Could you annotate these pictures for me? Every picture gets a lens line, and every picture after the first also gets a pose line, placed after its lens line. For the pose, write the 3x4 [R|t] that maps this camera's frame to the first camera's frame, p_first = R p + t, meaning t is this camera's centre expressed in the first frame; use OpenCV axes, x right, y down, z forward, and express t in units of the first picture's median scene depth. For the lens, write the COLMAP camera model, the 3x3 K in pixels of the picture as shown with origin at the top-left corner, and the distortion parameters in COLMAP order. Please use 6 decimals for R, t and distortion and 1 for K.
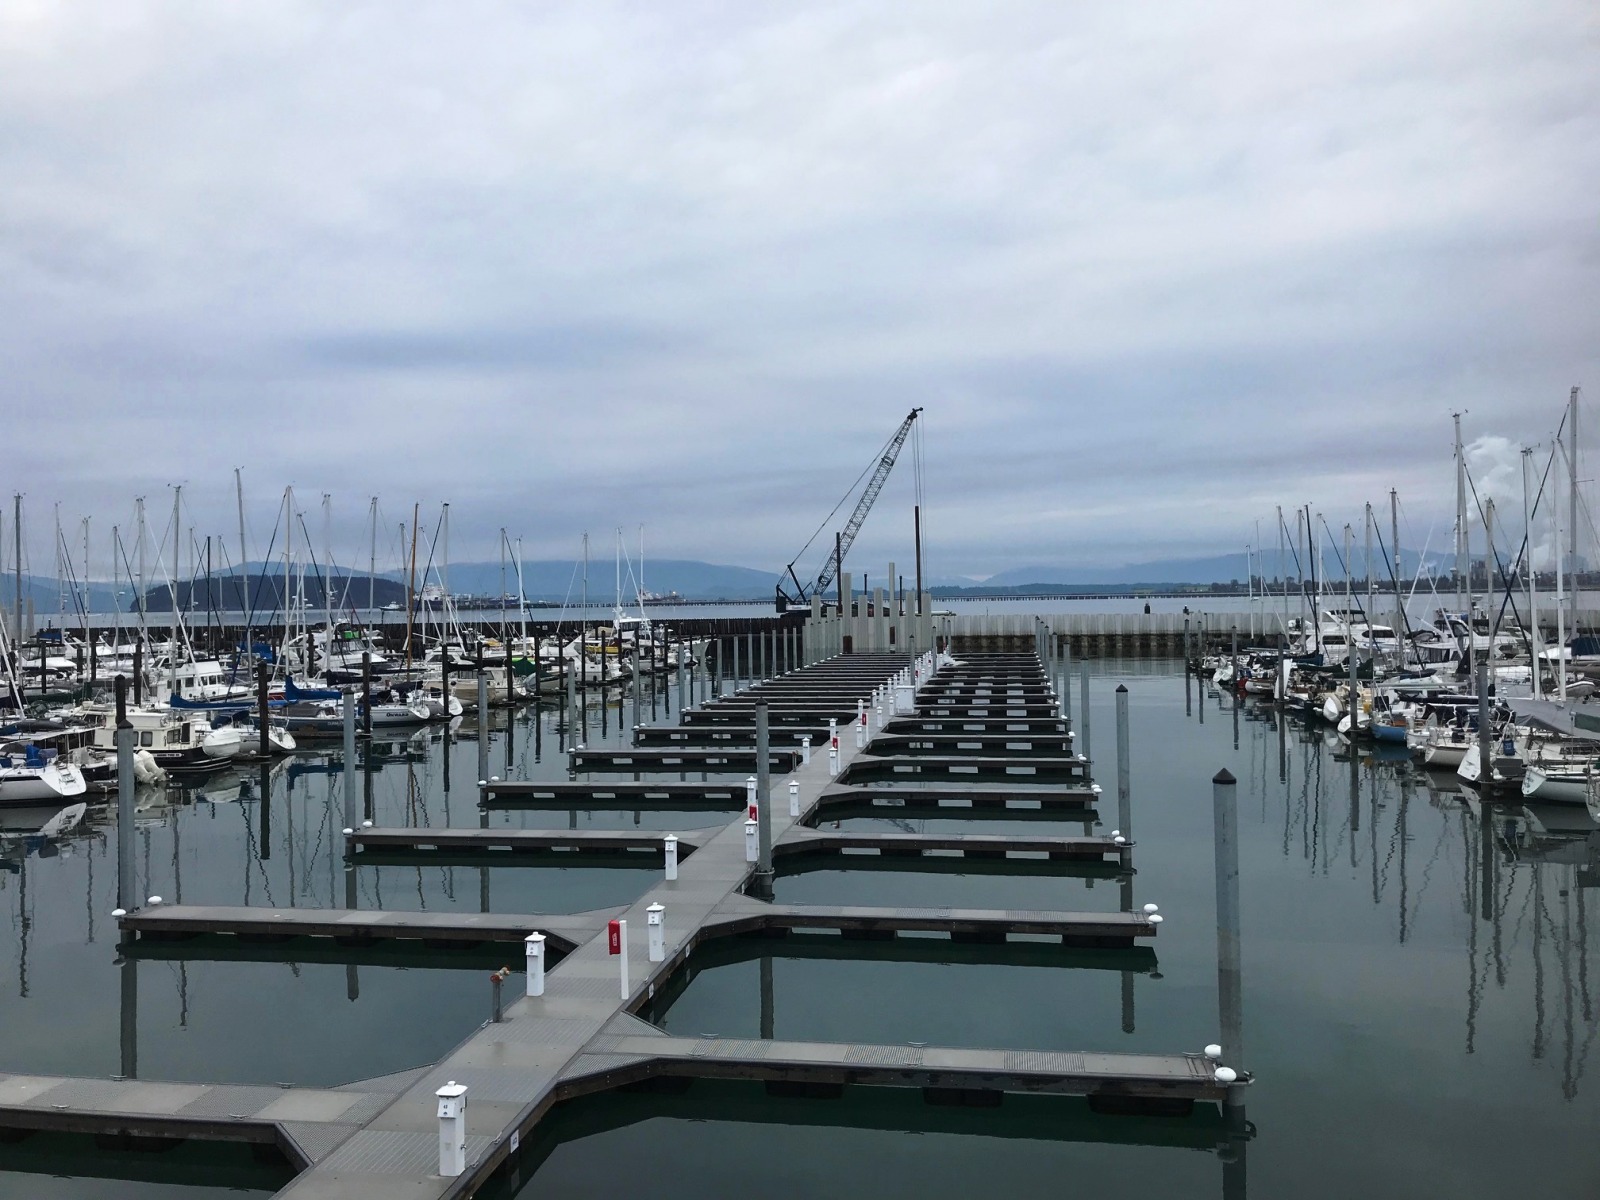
lens RADIAL K [[1301.5, 0, 800.0], [0, 1301.5, 600.0], [0, 0, 1]] dist [0.005747, -0.003466]
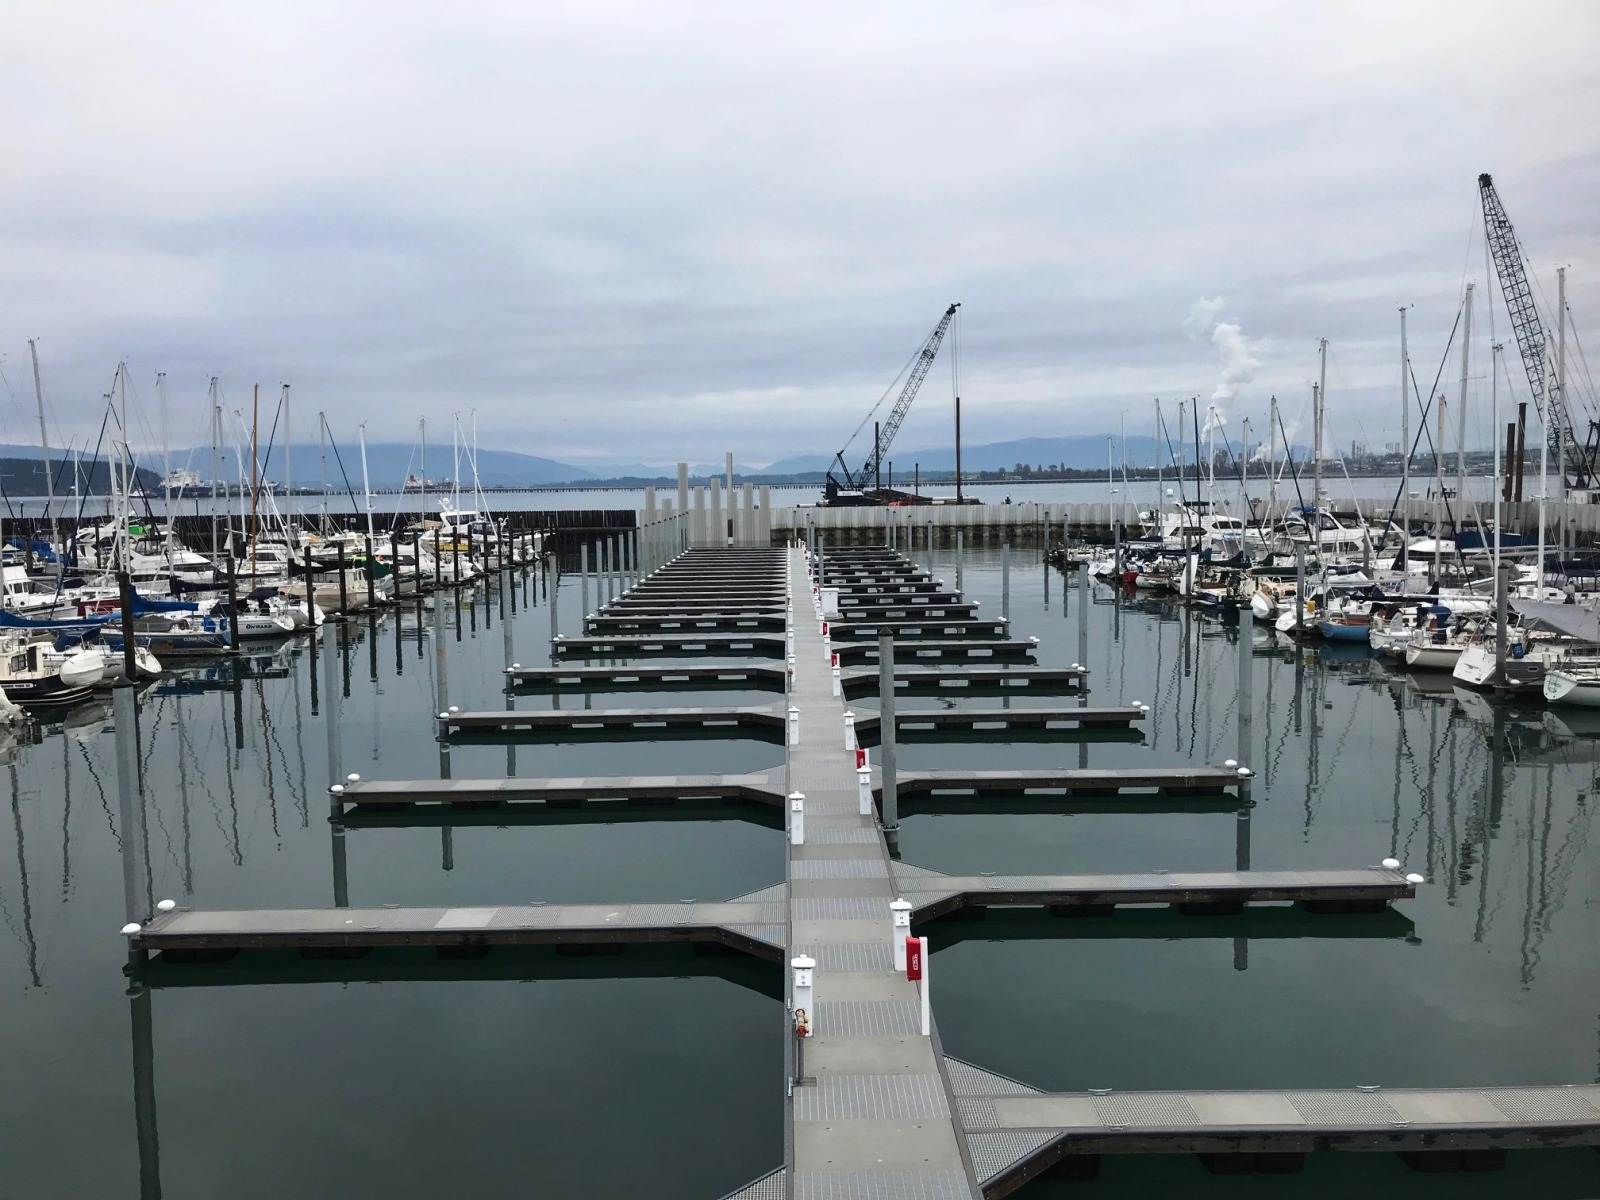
lens RADIAL K [[1301.5, 0, 800.0], [0, 1301.5, 600.0], [0, 0, 1]] dist [0.005747, -0.003466]
pose [[0.986818, -0.014680, 0.161166, -0.103164], [0.000804, 0.996310, 0.085828, -0.007032], [-0.161831, -0.084567, 0.983188, 0.080928]]
